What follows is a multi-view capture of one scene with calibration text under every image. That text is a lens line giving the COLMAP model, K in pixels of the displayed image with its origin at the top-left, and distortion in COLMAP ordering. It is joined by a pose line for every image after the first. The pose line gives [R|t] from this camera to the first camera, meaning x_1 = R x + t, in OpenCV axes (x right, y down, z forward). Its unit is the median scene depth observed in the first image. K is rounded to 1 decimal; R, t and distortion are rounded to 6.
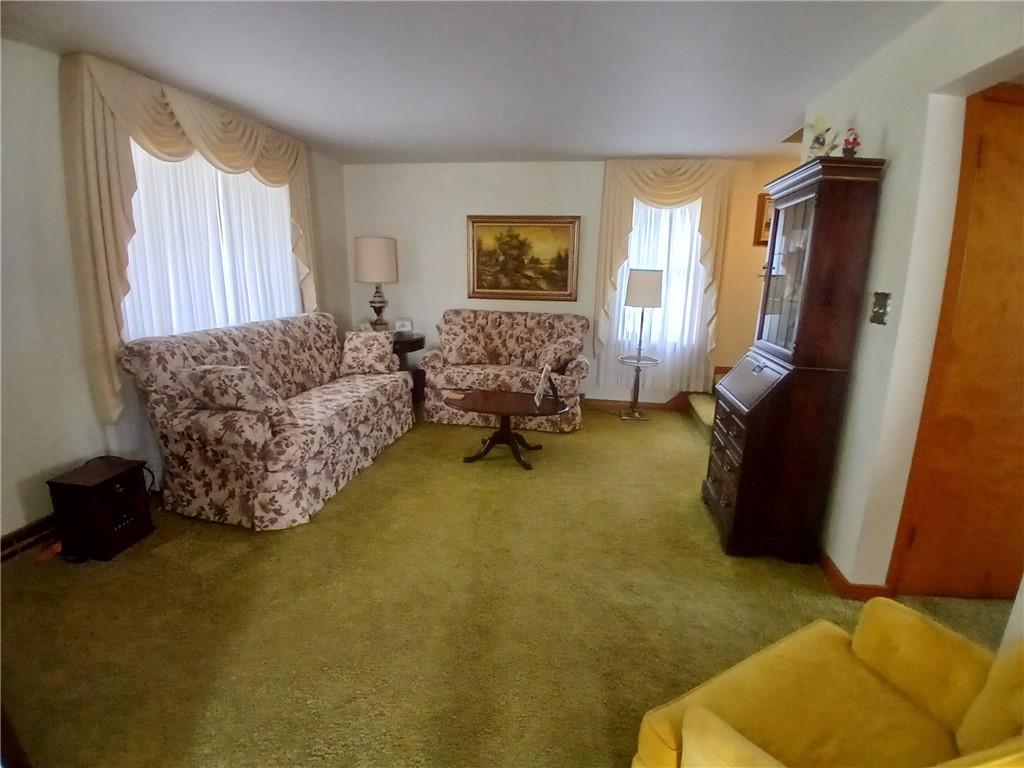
lens RADIAL K [[513.2, 0, 516.9], [0, 513.2, 390.7], [0, 0, 1]] dist [0.004538, -0.045211]
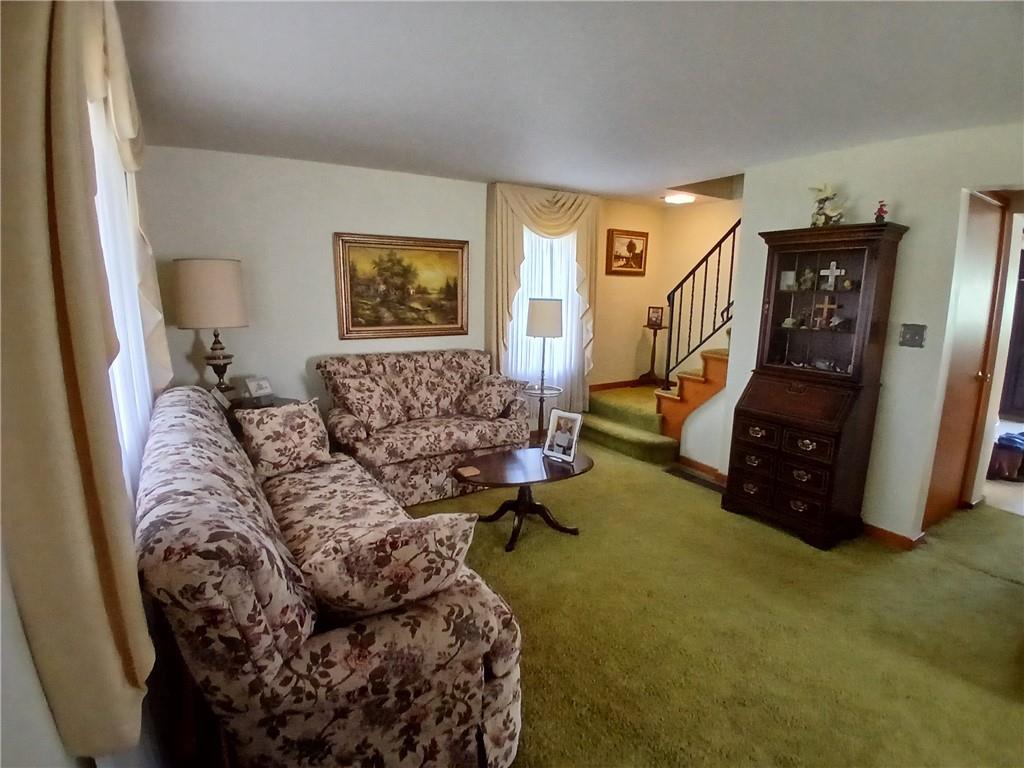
lens RADIAL K [[513.2, 0, 516.9], [0, 513.2, 390.7], [0, 0, 1]] dist [0.004538, -0.045211]
pose [[0.756940, -0.138972, 0.638536, -0.419838], [0.155673, 0.987342, 0.030347, -0.094448], [-0.634671, 0.076432, 0.768993, 0.272266]]
